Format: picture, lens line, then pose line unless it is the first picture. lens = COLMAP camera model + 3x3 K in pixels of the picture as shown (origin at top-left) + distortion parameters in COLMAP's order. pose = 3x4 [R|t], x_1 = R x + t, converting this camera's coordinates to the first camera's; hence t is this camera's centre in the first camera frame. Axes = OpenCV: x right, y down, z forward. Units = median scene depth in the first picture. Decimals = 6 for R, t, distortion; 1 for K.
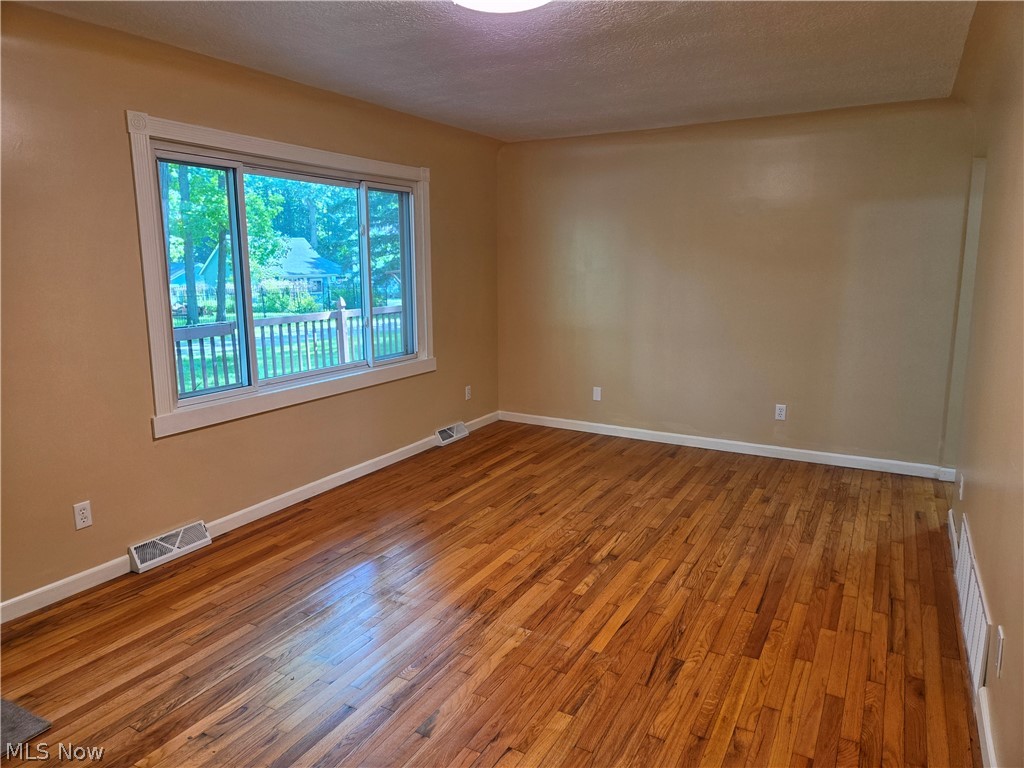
lens RADIAL K [[685.1, 0, 516.9], [0, 685.1, 371.5], [0, 0, 1]] dist [0.075213, -0.073908]
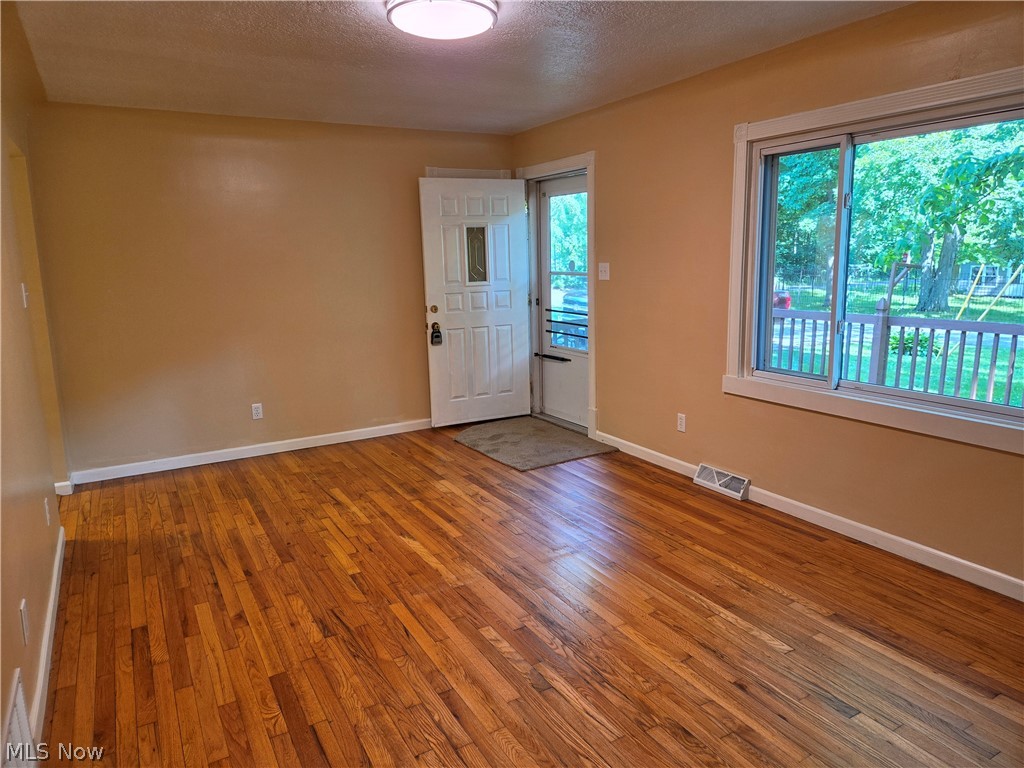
lens RADIAL K [[685.1, 0, 516.9], [0, 685.1, 371.5], [0, 0, 1]] dist [0.075213, -0.073908]
pose [[-0.517225, 0.161491, -0.840475, 0.686626], [-0.115655, 0.959840, 0.255600, -0.206364], [0.847999, 0.229408, -0.477776, 1.248127]]
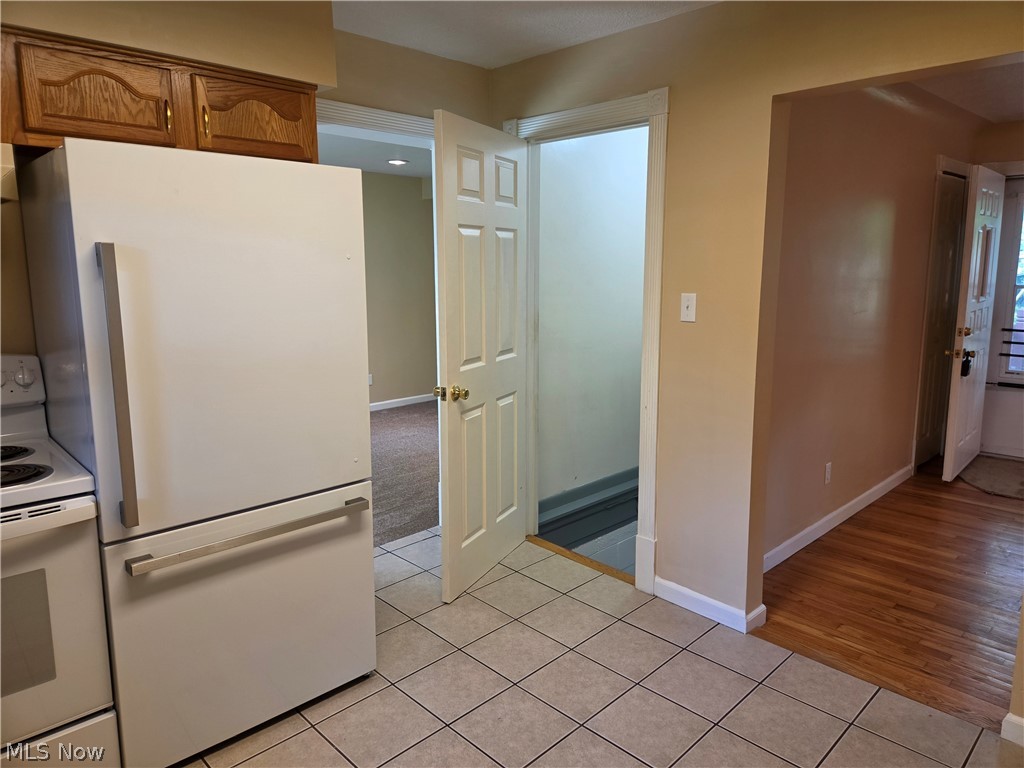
lens RADIAL K [[685.1, 0, 516.9], [0, 685.1, 371.5], [0, 0, 1]] dist [0.075213, -0.073908]
pose [[-0.282560, 0.160402, -0.945744, 0.908872], [-0.147181, 0.966996, 0.207980, 0.011633], [0.947891, 0.197962, -0.249626, -0.186093]]
